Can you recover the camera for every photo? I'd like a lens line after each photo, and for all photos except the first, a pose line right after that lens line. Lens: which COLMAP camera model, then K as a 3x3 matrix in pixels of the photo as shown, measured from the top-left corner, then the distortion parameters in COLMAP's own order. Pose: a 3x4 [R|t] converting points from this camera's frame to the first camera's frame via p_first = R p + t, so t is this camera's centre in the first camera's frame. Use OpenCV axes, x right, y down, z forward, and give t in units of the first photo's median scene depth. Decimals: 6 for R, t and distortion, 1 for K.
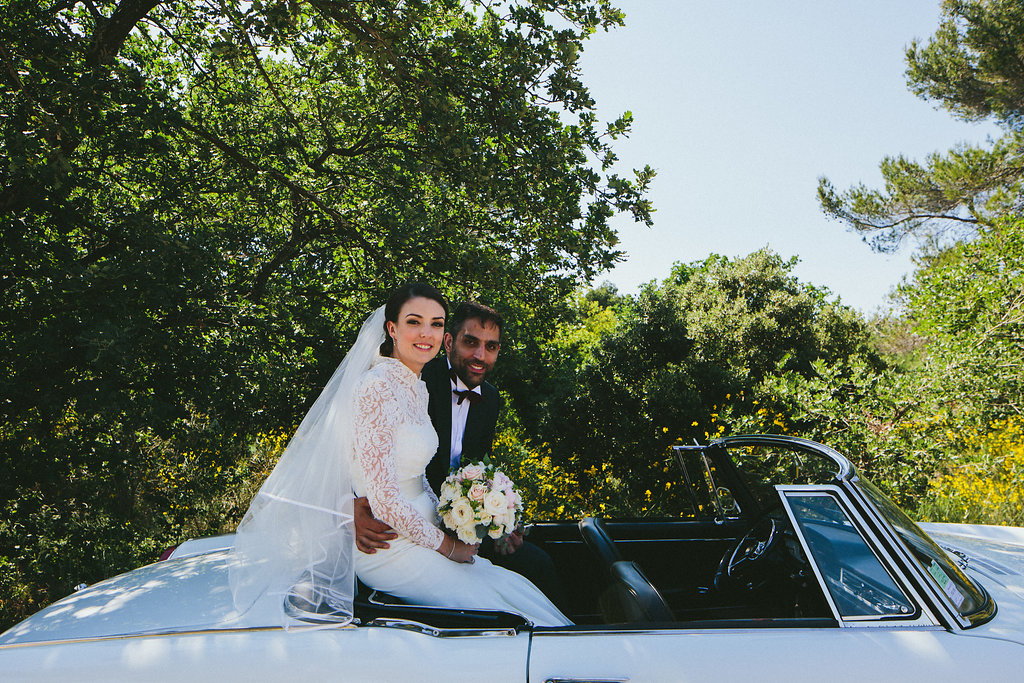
lens RADIAL K [[696.8, 0, 512.0], [0, 696.8, 341.5], [0, 0, 1]] dist [-0.000367, 0.001004]
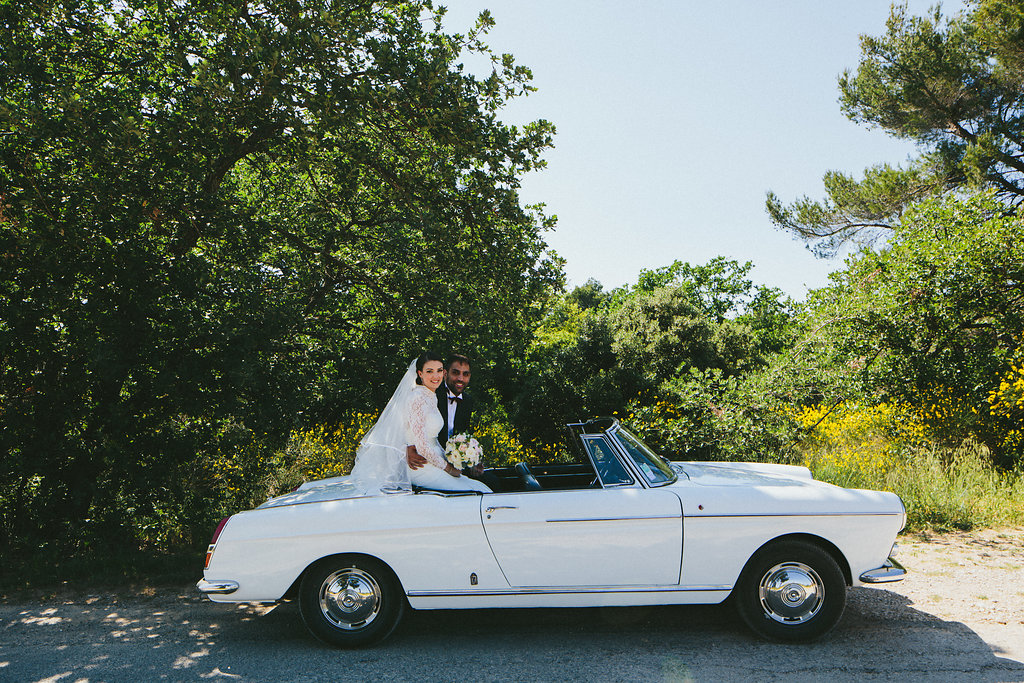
lens RADIAL K [[715.2, 0, 512.0], [0, 715.2, 341.5], [0, 0, 1]] dist [-0.000138, -0.000656]
pose [[0.999616, -0.025151, 0.011627, 0.030276], [0.025057, 0.999653, 0.008129, -0.040734], [-0.011827, -0.007835, 0.999899, -0.413133]]
